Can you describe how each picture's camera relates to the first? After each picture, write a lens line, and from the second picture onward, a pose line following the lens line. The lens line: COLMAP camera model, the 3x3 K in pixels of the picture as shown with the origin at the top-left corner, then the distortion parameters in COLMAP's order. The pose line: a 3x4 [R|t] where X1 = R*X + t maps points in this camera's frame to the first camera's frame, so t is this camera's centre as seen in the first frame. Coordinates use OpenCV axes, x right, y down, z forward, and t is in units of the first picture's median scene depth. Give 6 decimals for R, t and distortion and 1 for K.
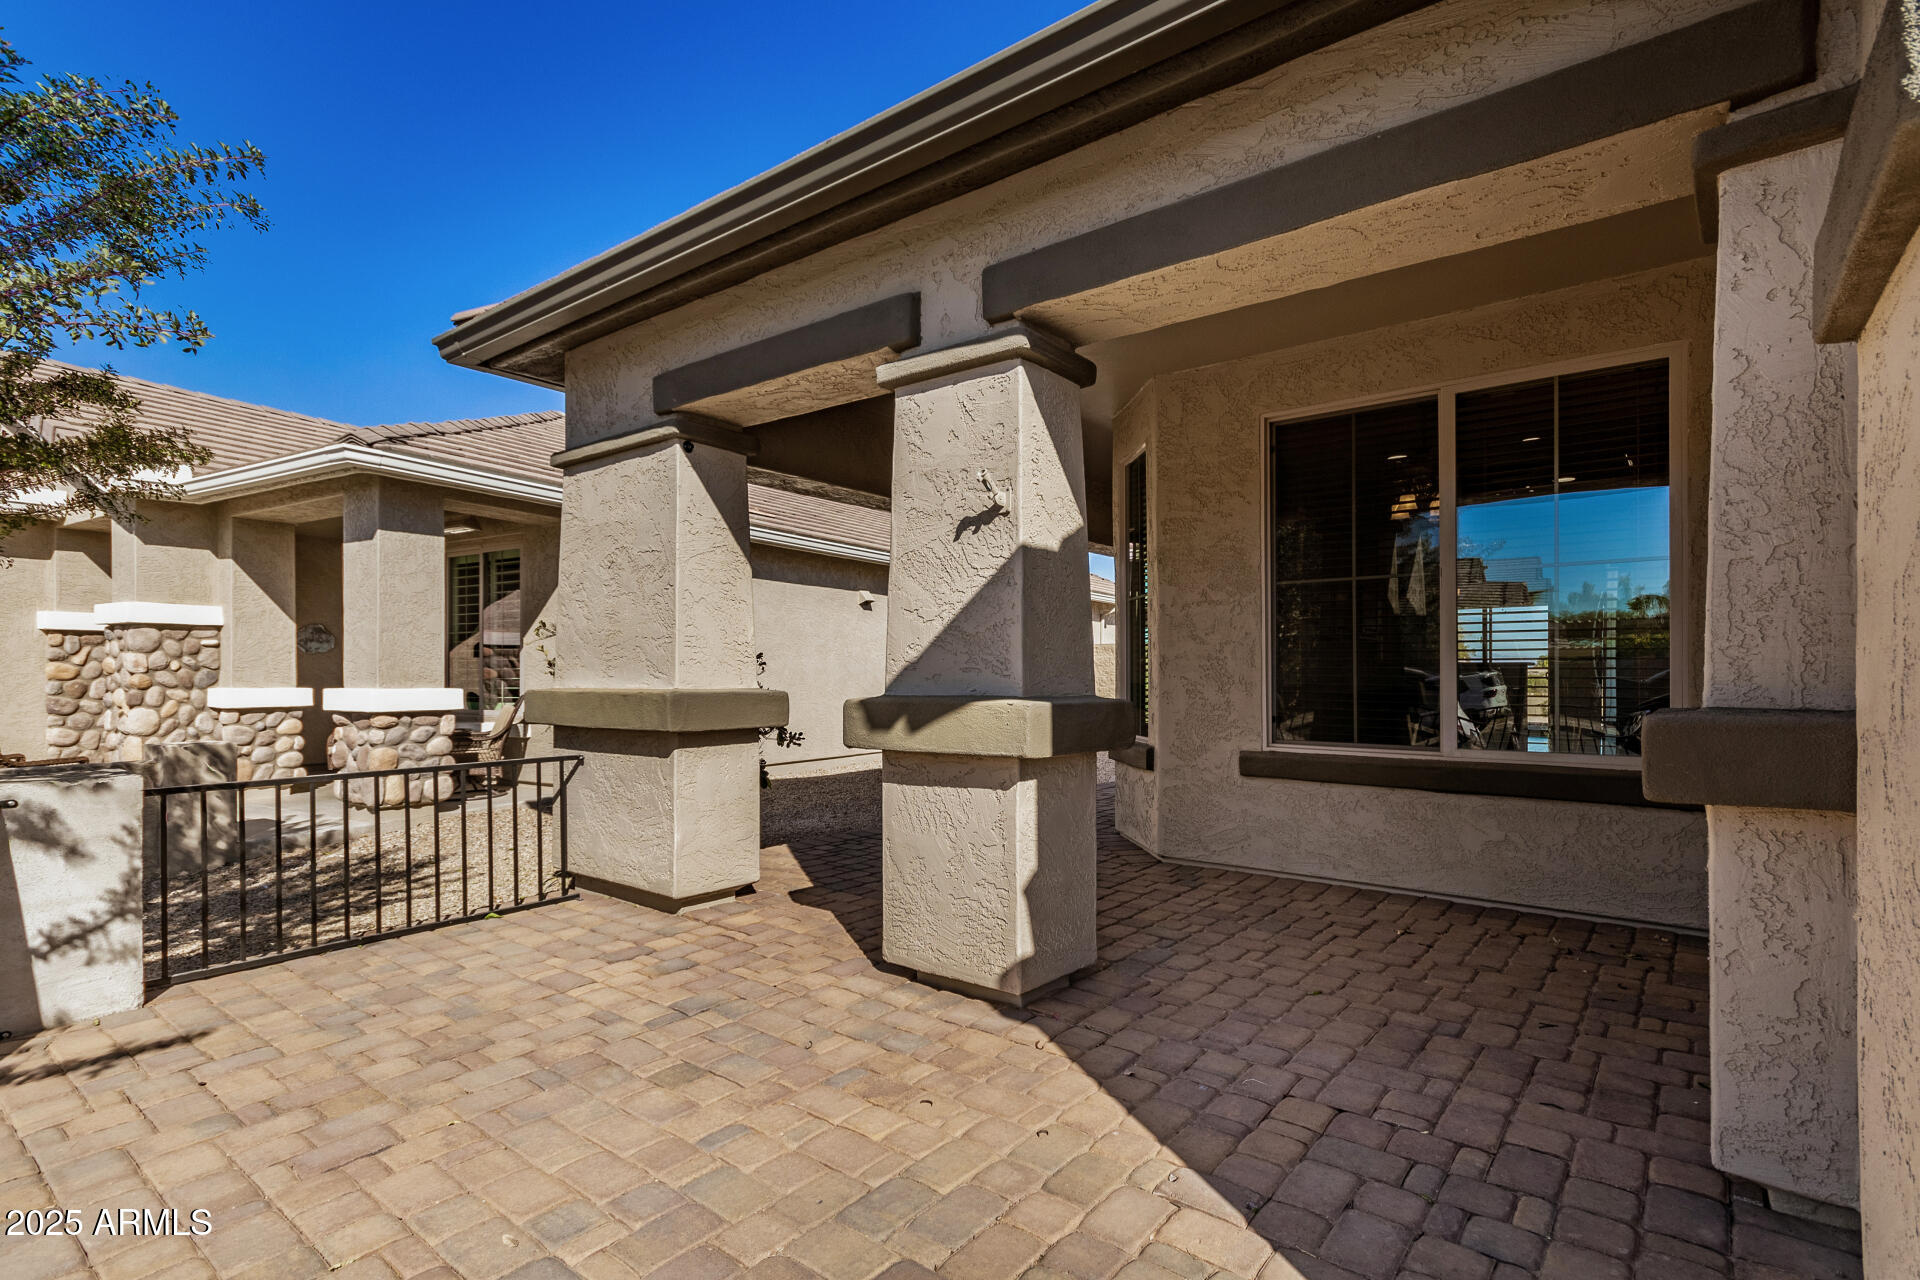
lens RADIAL K [[907.0, 0, 996.8], [0, 907.0, 676.3], [0, 0, 1]] dist [0.011835, 0.000335]
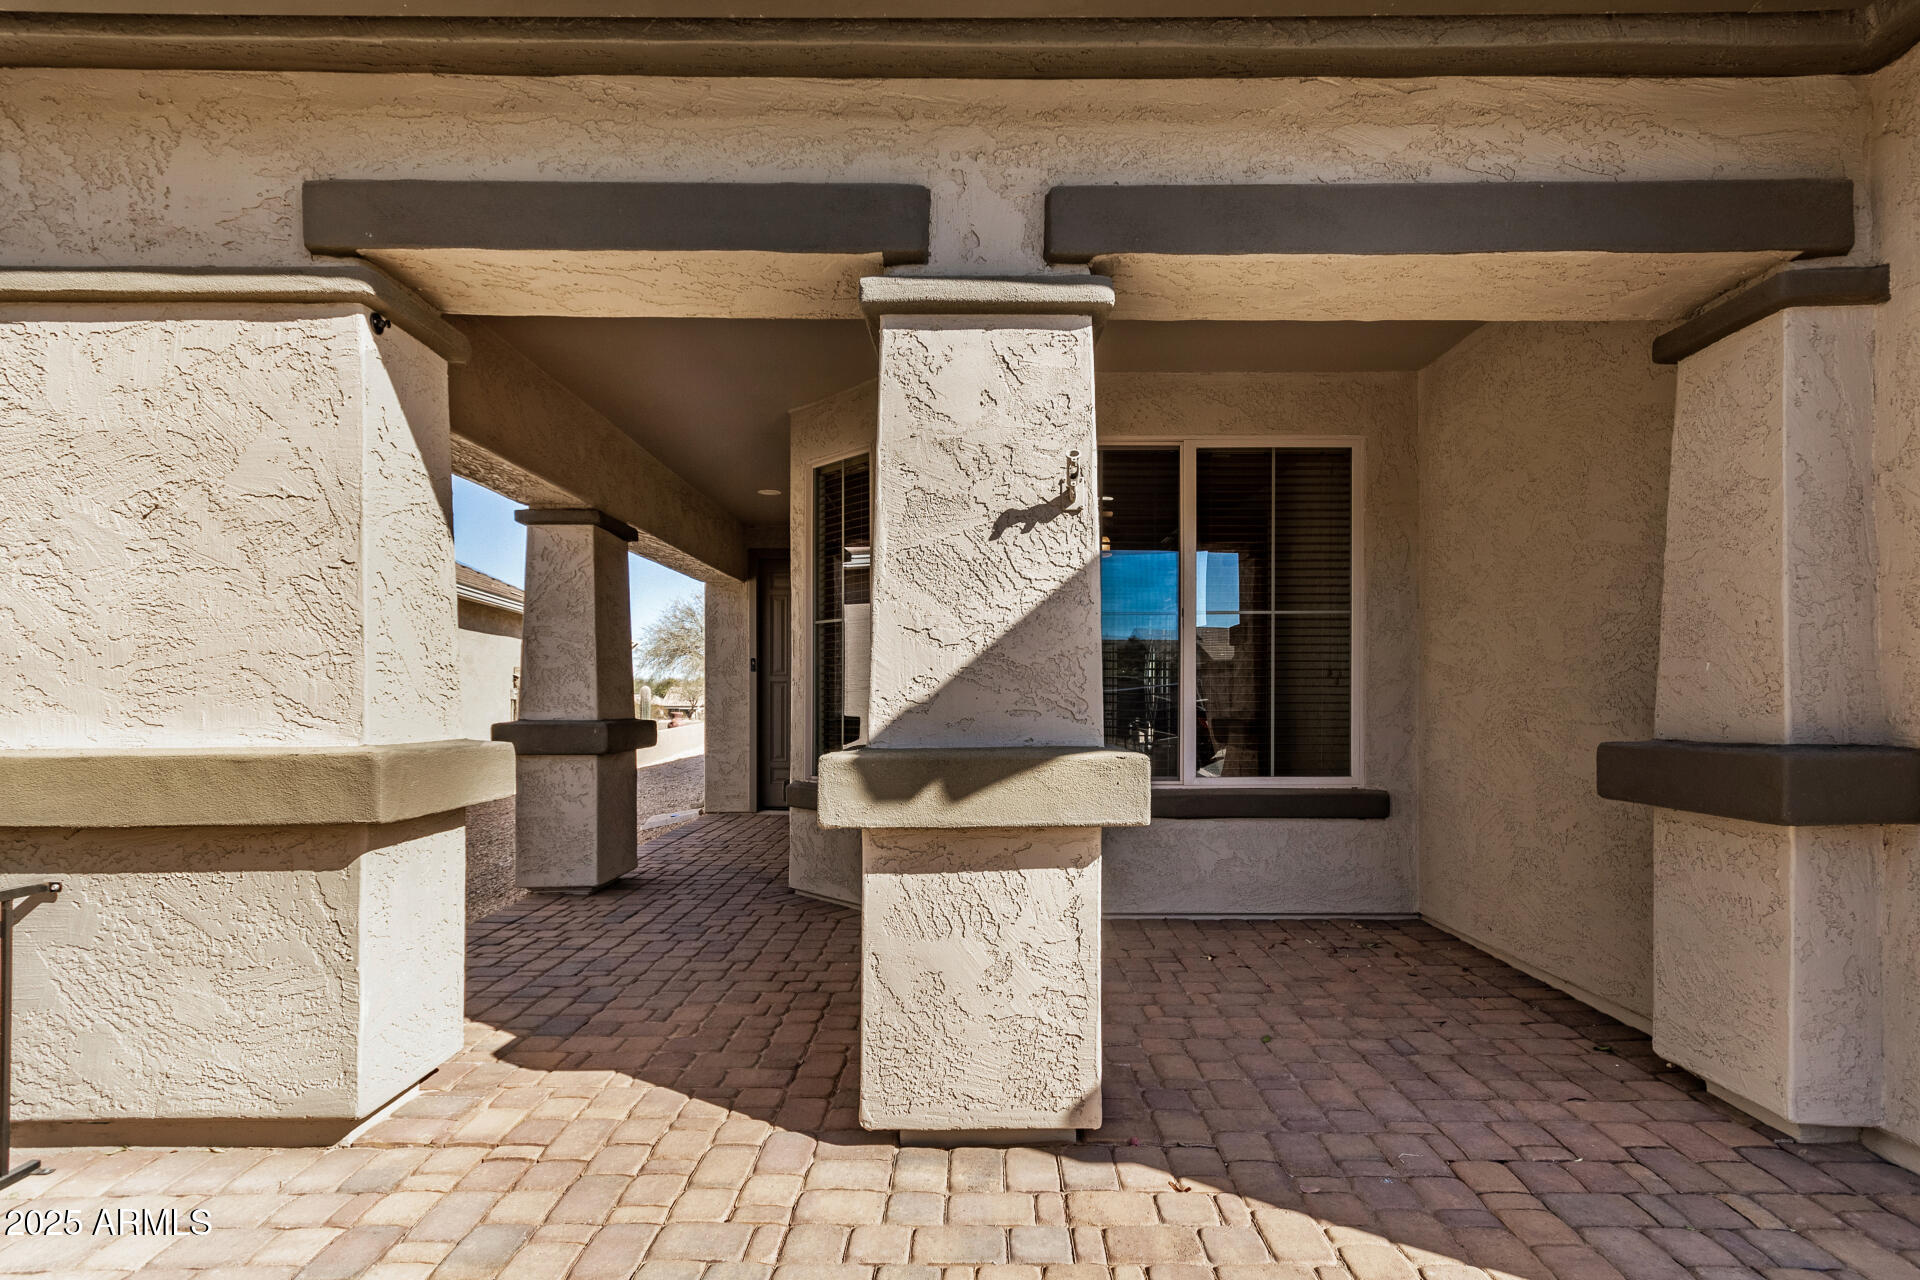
lens RADIAL K [[915.9, 0, 963.6], [0, 915.9, 696.8], [0, 0, 1]] dist [0.012655, -0.000082]
pose [[0.801793, -0.000509, 0.597602, -0.501610], [0.003296, 0.999988, -0.003570, -0.017121], [-0.597593, 0.004832, 0.801785, 0.401075]]
